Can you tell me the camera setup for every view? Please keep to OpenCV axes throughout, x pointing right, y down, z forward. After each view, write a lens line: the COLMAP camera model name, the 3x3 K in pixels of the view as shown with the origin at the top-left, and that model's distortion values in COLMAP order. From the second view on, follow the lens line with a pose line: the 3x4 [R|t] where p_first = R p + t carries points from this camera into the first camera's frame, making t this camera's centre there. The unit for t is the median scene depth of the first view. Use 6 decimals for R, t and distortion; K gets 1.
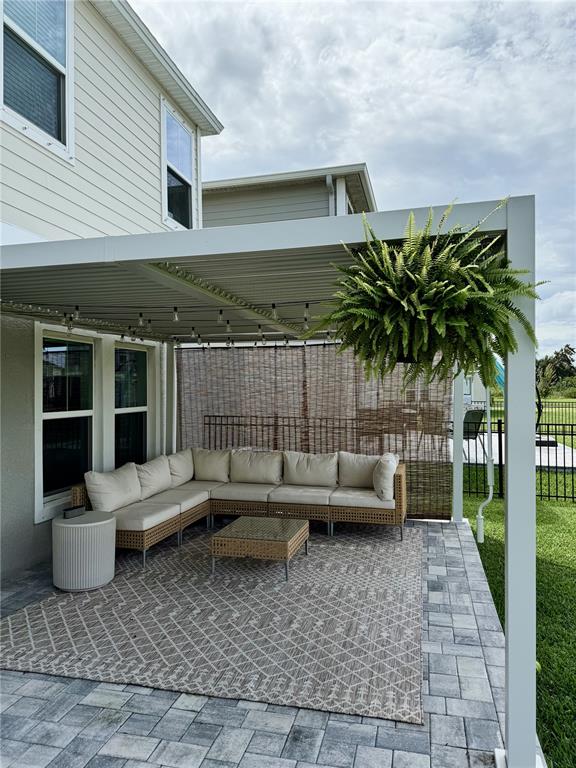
lens RADIAL K [[556.9, 0, 288.0], [0, 556.9, 384.0], [0, 0, 1]] dist [-0.003410, -0.002763]
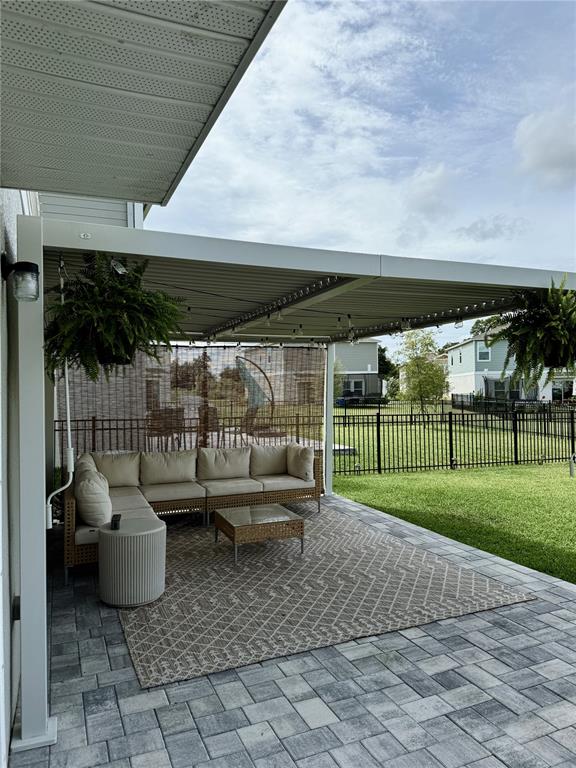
lens RADIAL K [[556.9, 0, 288.0], [0, 556.9, 384.0], [0, 0, 1]] dist [-0.003410, -0.002763]
pose [[0.795289, -0.002956, 0.606224, -0.894405], [0.007887, 0.999954, -0.005470, 0.015619], [-0.606180, 0.009131, 0.795275, 0.136346]]
